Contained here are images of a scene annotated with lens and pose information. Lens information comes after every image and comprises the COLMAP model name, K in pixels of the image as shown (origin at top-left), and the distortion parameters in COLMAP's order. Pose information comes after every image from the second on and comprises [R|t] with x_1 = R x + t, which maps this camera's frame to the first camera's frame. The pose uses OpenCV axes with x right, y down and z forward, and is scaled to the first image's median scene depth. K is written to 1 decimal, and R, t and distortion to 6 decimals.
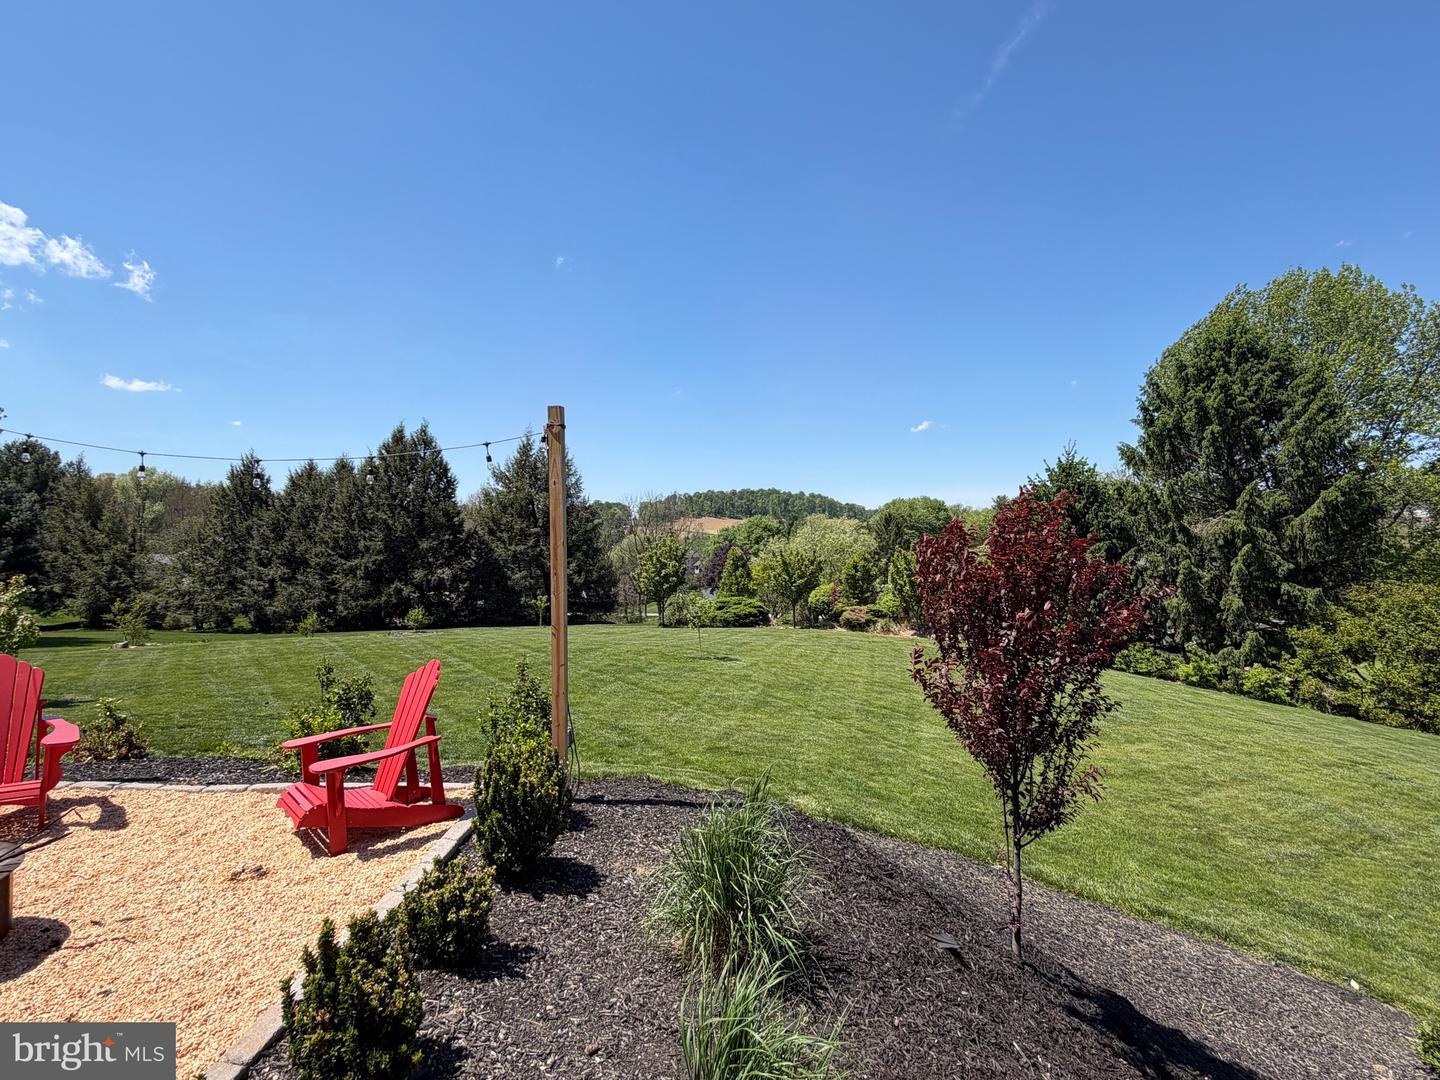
lens RADIAL K [[723.4, 0, 716.5], [0, 723.4, 540.6], [0, 0, 1]] dist [0.000405, 0.000702]
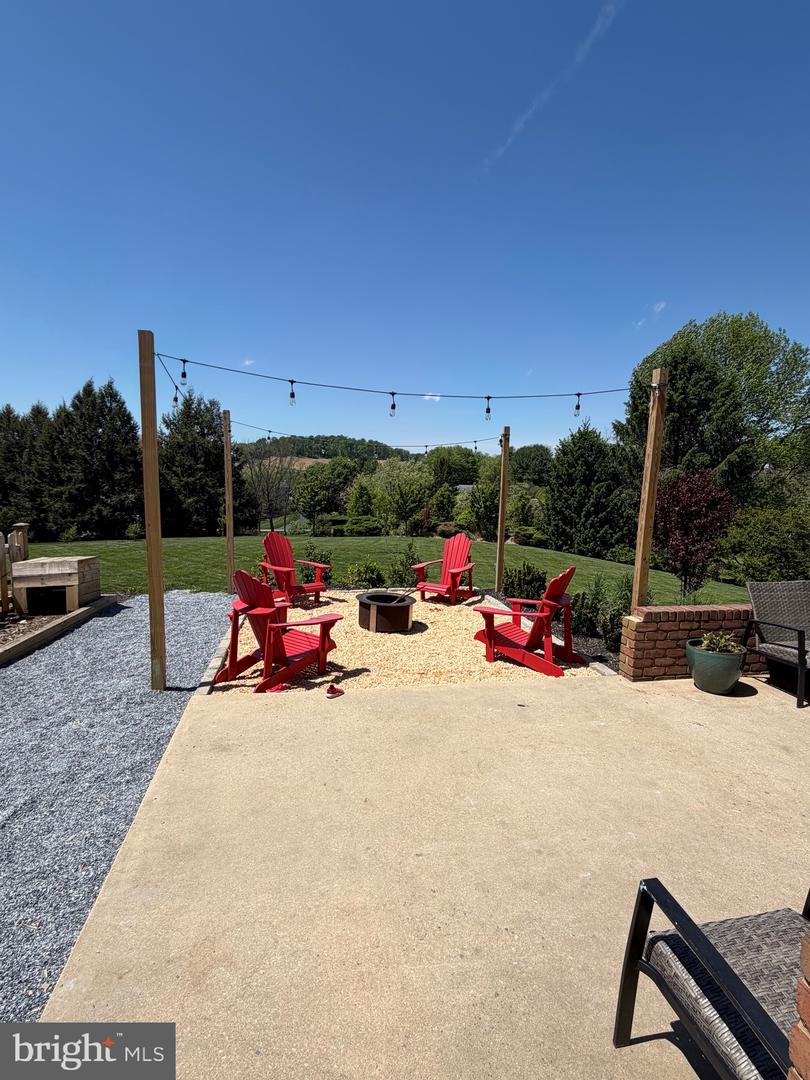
lens RADIAL K [[542.5, 0, 400.3], [0, 542.5, 537.2], [0, 0, 1]] dist [0.000405, 0.000702]
pose [[0.982268, -0.003906, 0.187439, -0.088309], [-0.017289, 0.993636, 0.111306, -0.001908], [-0.186681, -0.112573, 0.975950, -0.068623]]
